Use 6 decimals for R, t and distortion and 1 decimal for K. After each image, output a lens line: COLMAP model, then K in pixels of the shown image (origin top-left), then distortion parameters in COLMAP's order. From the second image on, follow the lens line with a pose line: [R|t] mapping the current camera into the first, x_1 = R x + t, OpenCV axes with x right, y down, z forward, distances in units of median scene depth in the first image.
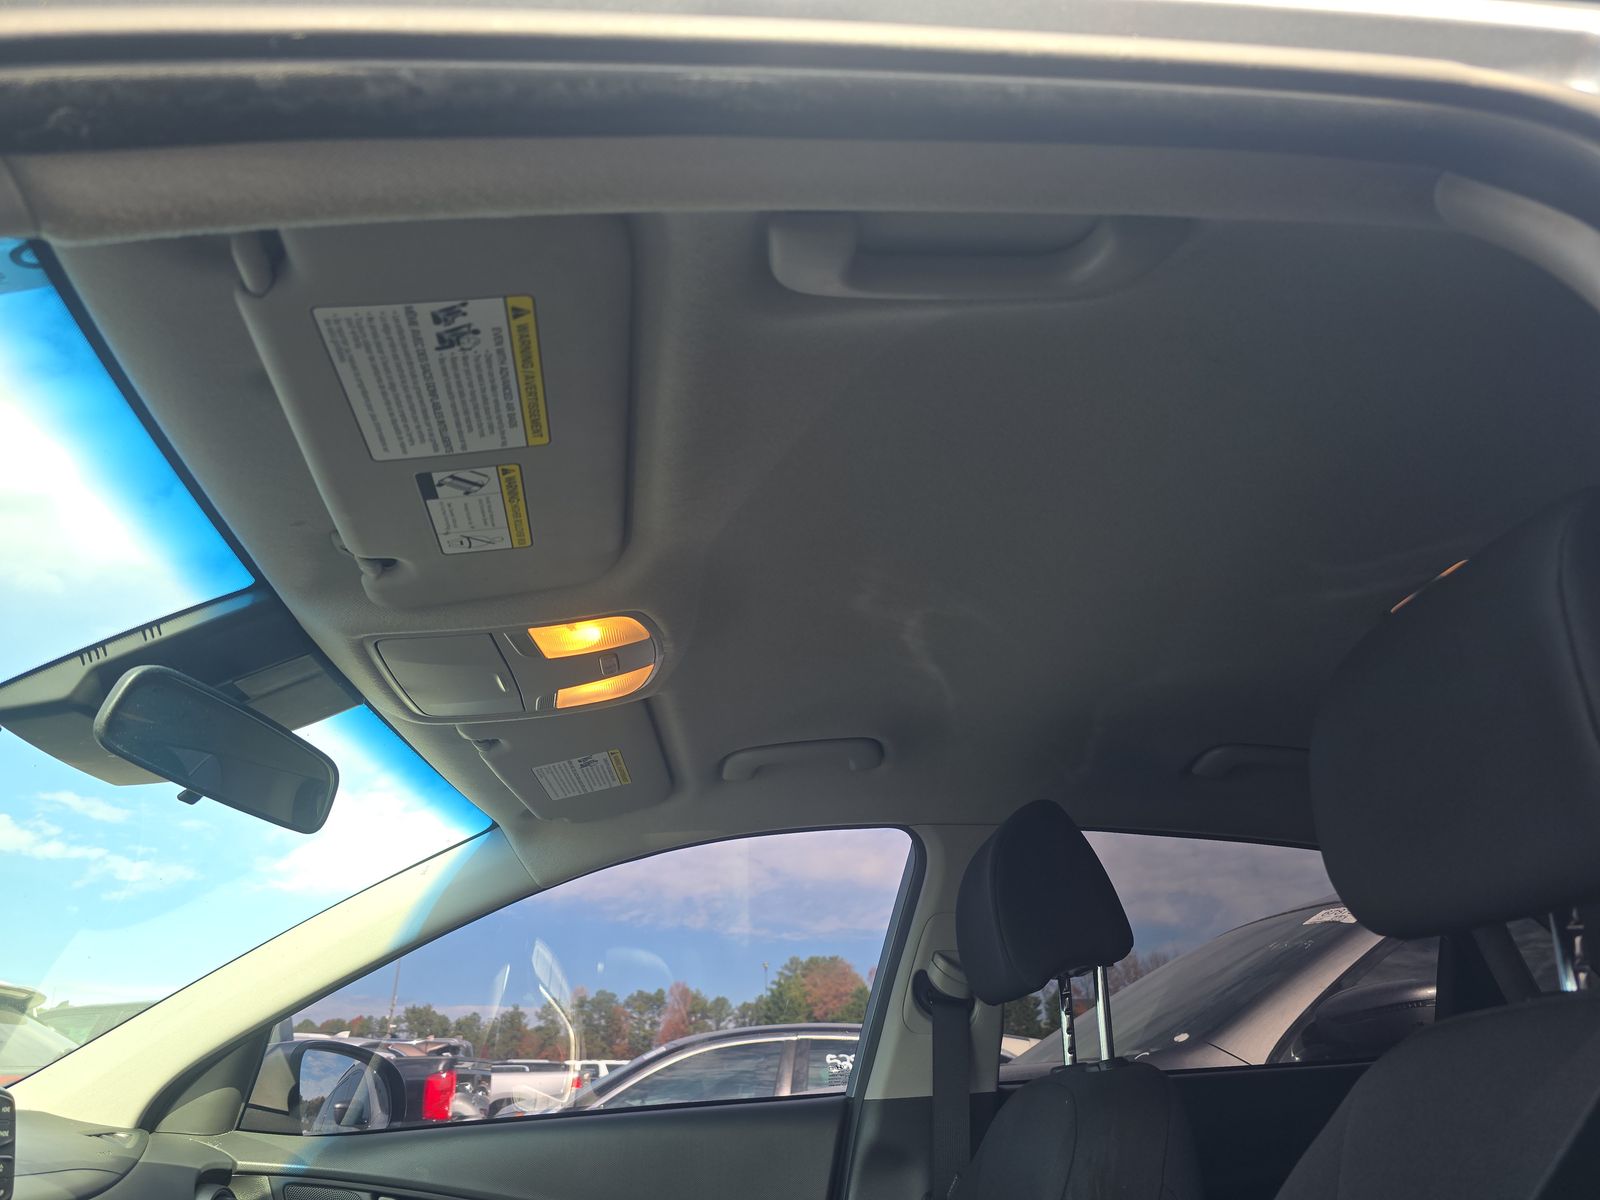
lens RADIAL K [[1089.3, 0, 793.3], [0, 1089.3, 605.4], [0, 0, 1]] dist [0.027864, -0.007060]
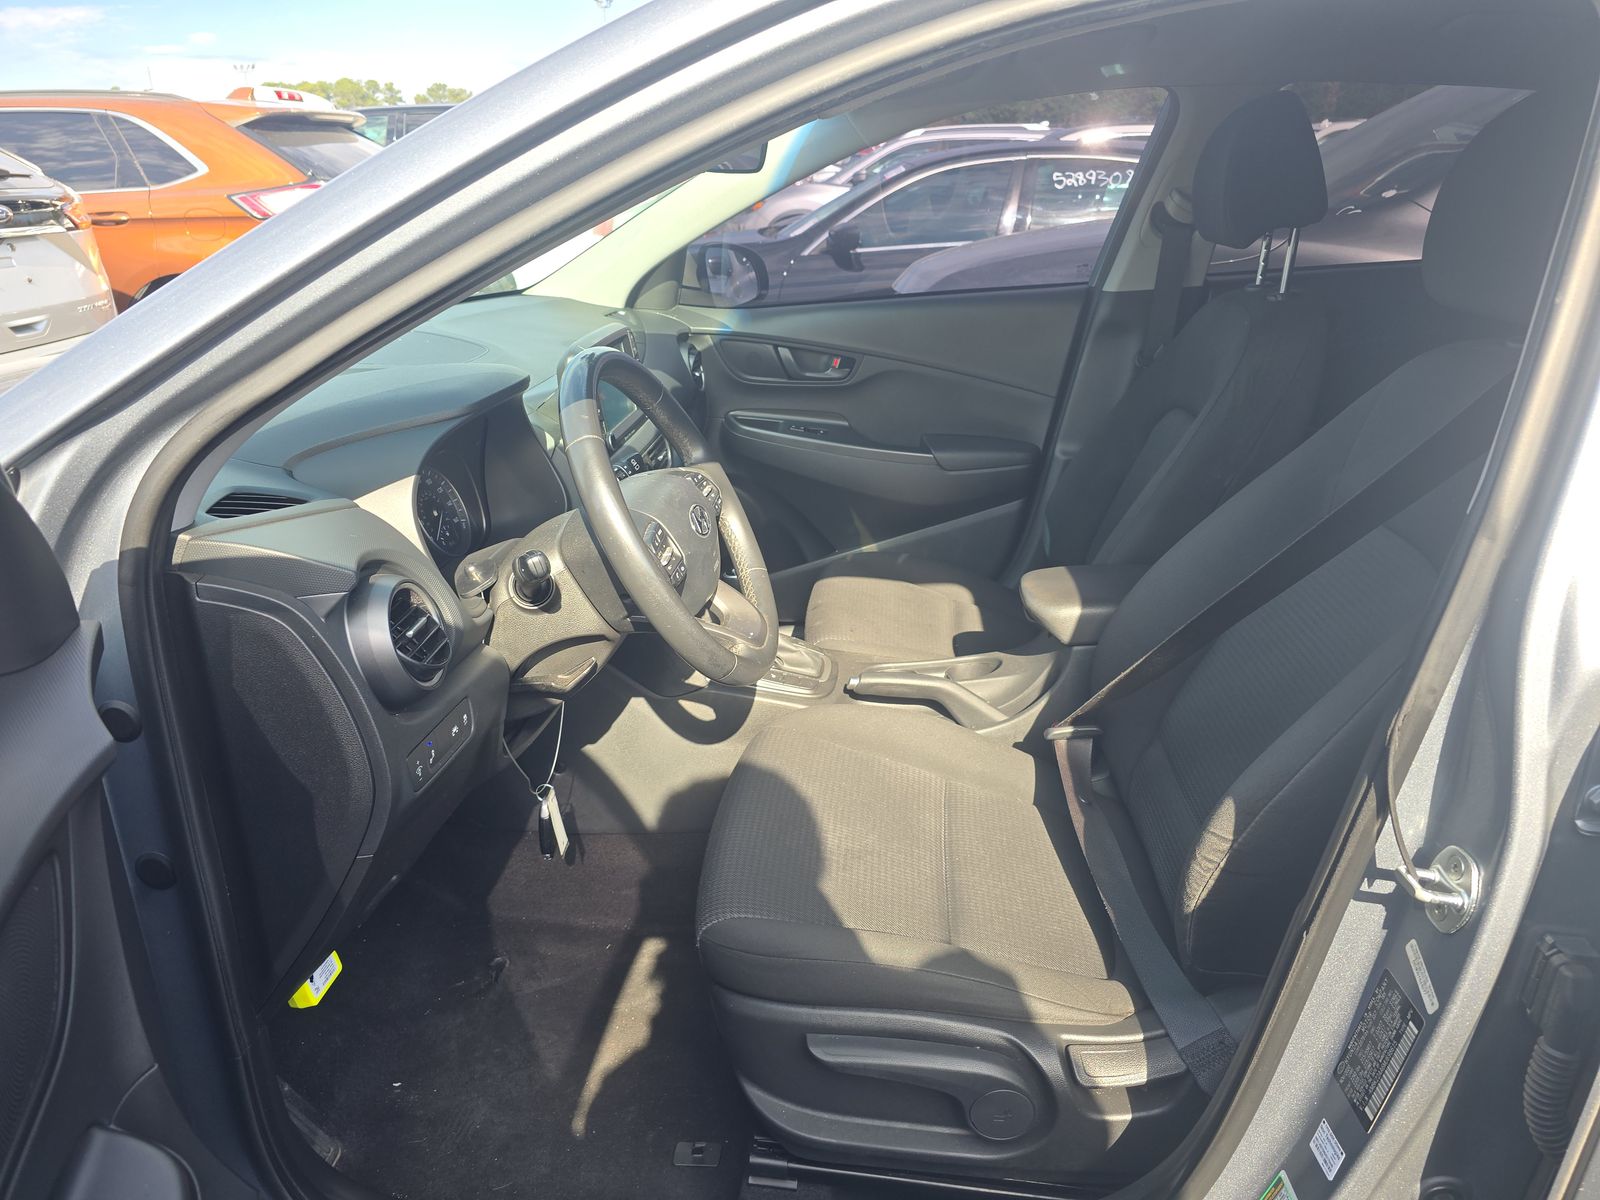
lens RADIAL K [[1089.3, 0, 798.4], [0, 1089.3, 603.9], [0, 0, 1]] dist [0.027864, -0.007060]
pose [[0.985286, 0.055600, -0.161616, -0.071106], [0.077253, 0.698618, 0.711312, -0.299218], [0.152457, -0.713331, 0.684043, -0.309389]]
